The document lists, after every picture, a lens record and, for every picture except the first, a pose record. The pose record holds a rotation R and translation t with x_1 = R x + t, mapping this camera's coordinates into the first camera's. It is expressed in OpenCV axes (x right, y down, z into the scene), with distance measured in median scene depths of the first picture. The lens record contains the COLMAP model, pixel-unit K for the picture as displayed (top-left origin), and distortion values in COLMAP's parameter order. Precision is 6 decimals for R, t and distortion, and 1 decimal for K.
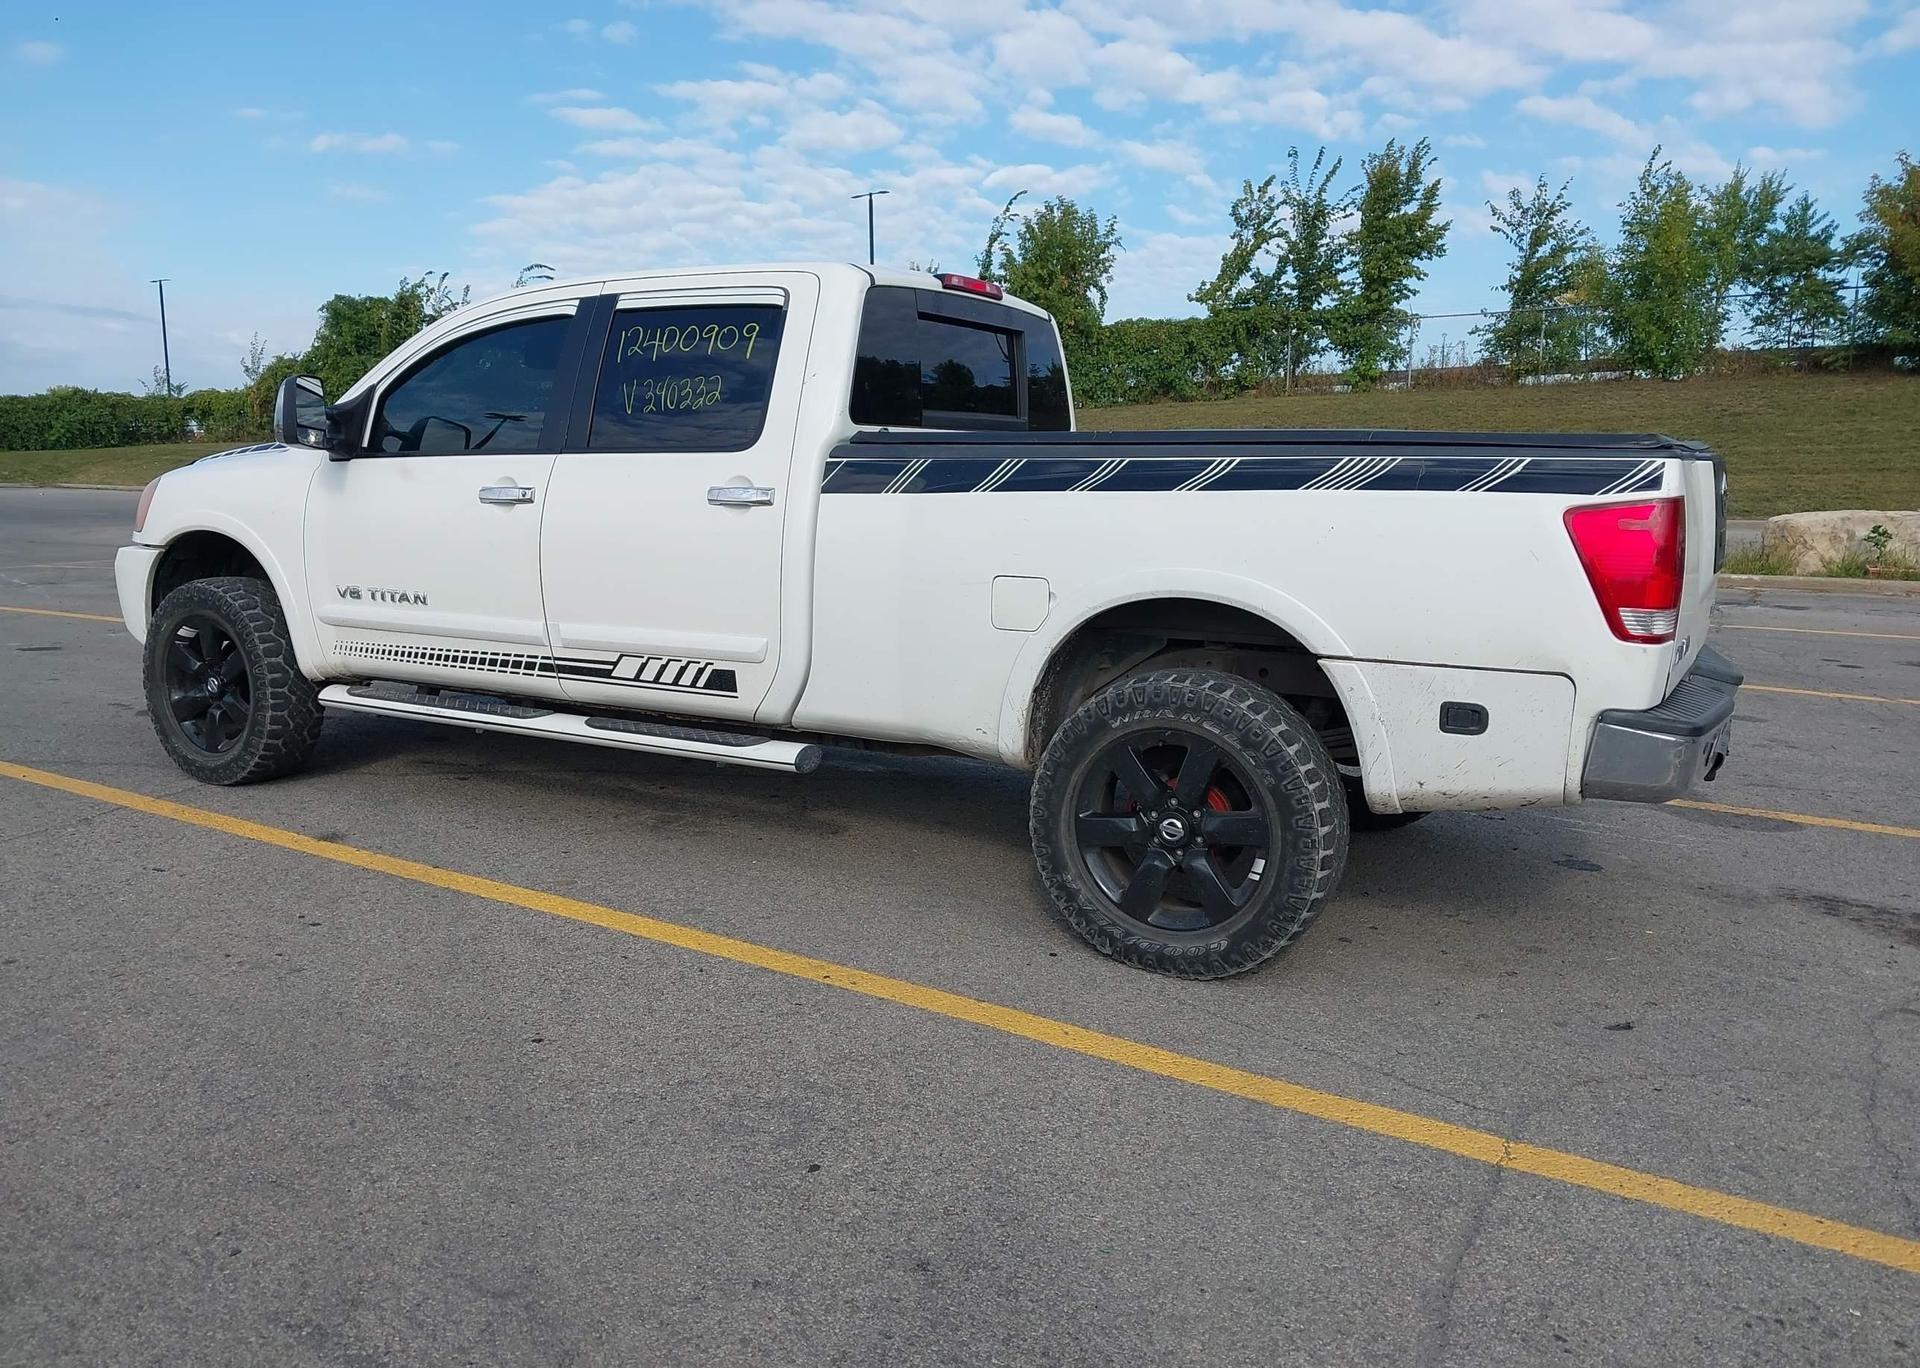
lens RADIAL K [[1503.5, 0, 940.4], [0, 1503.5, 717.8], [0, 0, 1]] dist [0.064838, -0.089452]
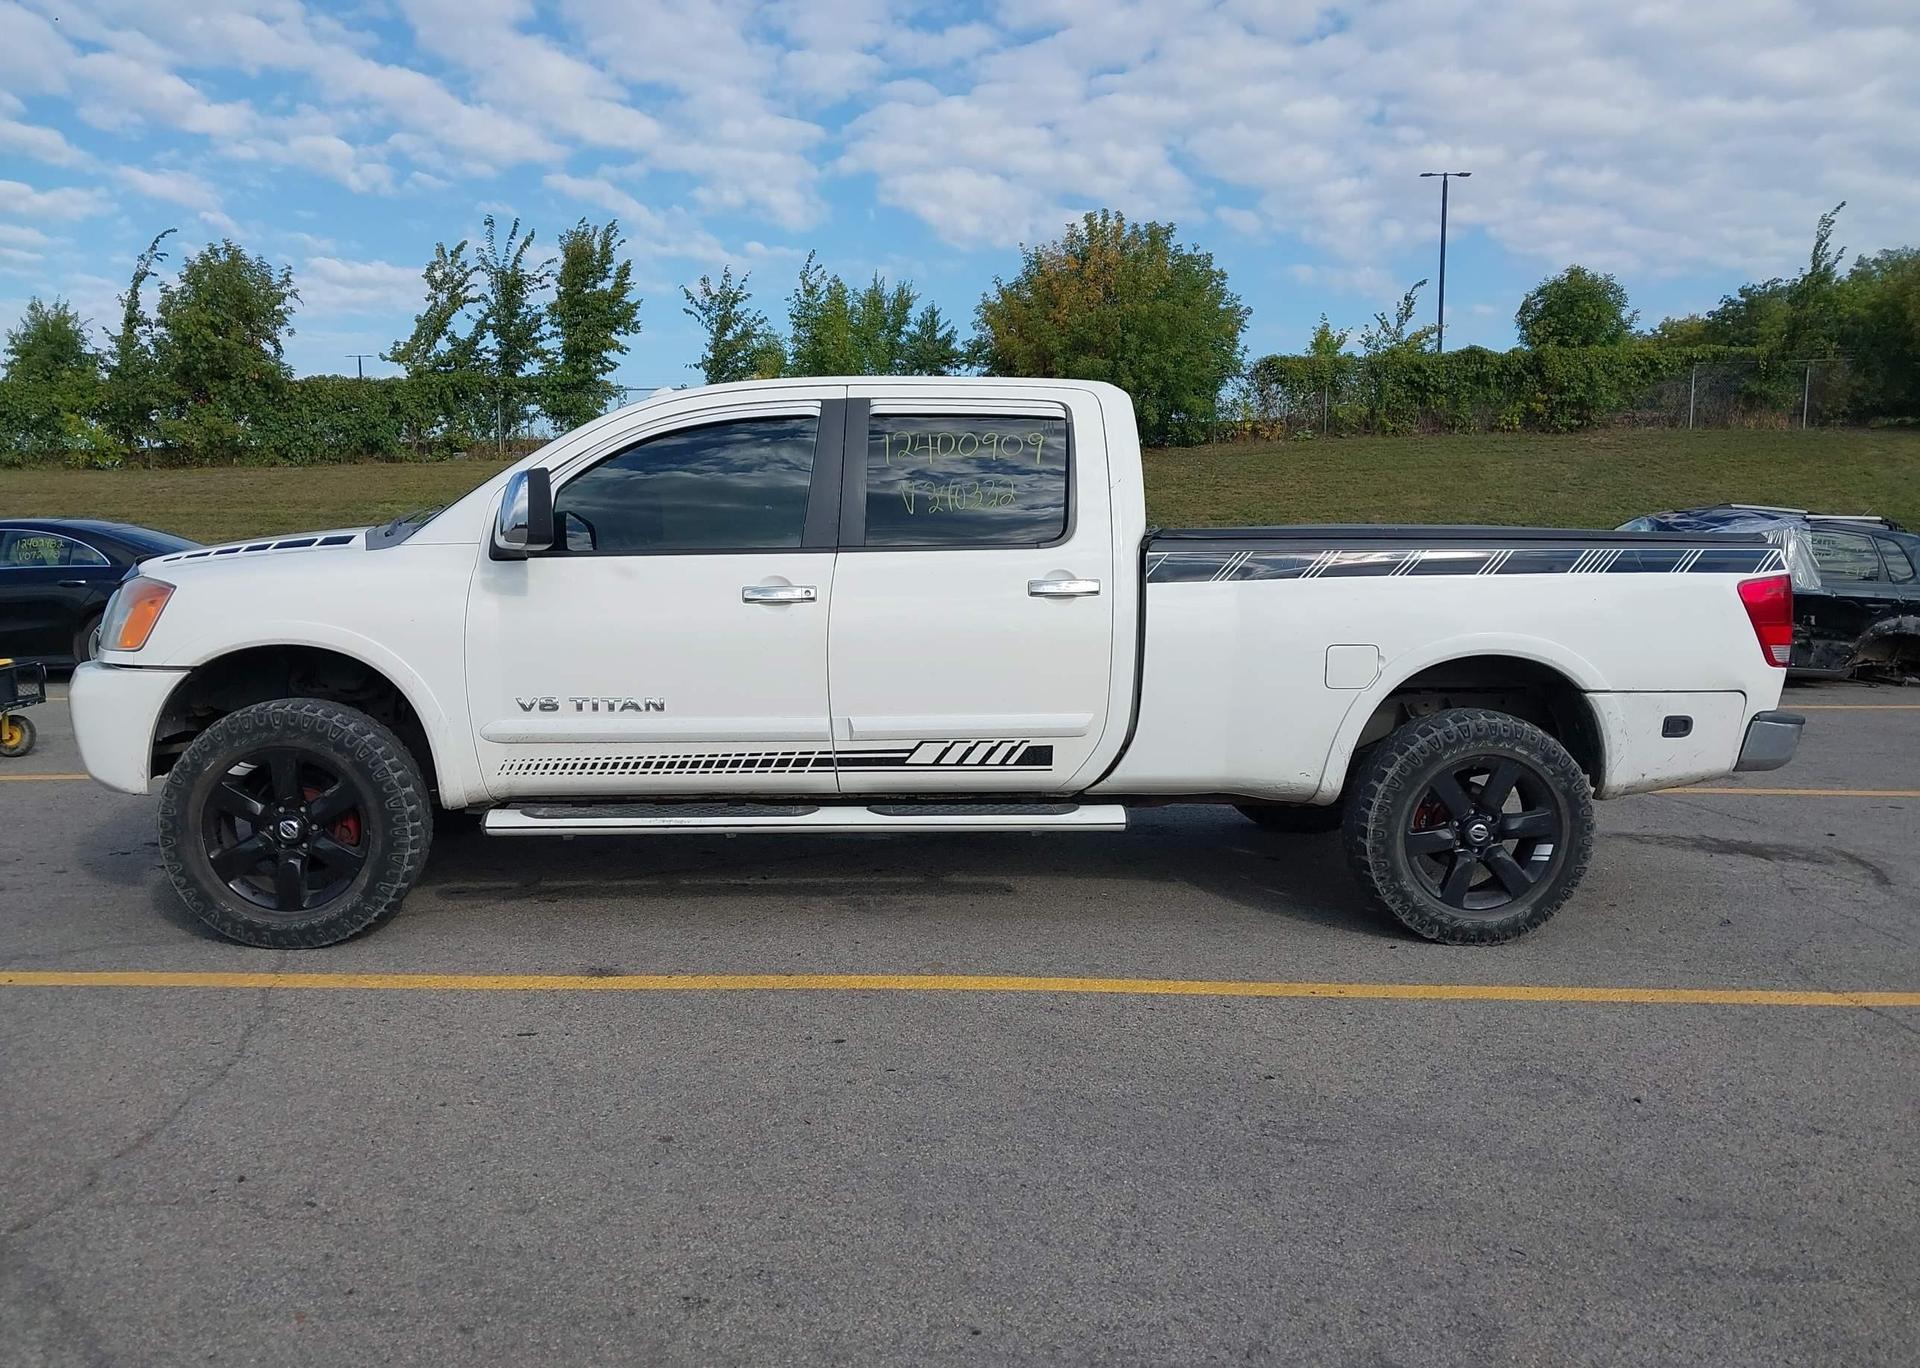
lens RADIAL K [[1563.0, 0, 925.8], [0, 1563.0, 682.7], [0, 0, 1]] dist [0.041719, -0.038916]
pose [[0.821849, -0.062257, 0.566293, -0.143744], [0.098885, 0.994512, -0.034176, -0.007963], [-0.561057, 0.084086, 0.823495, 0.019699]]
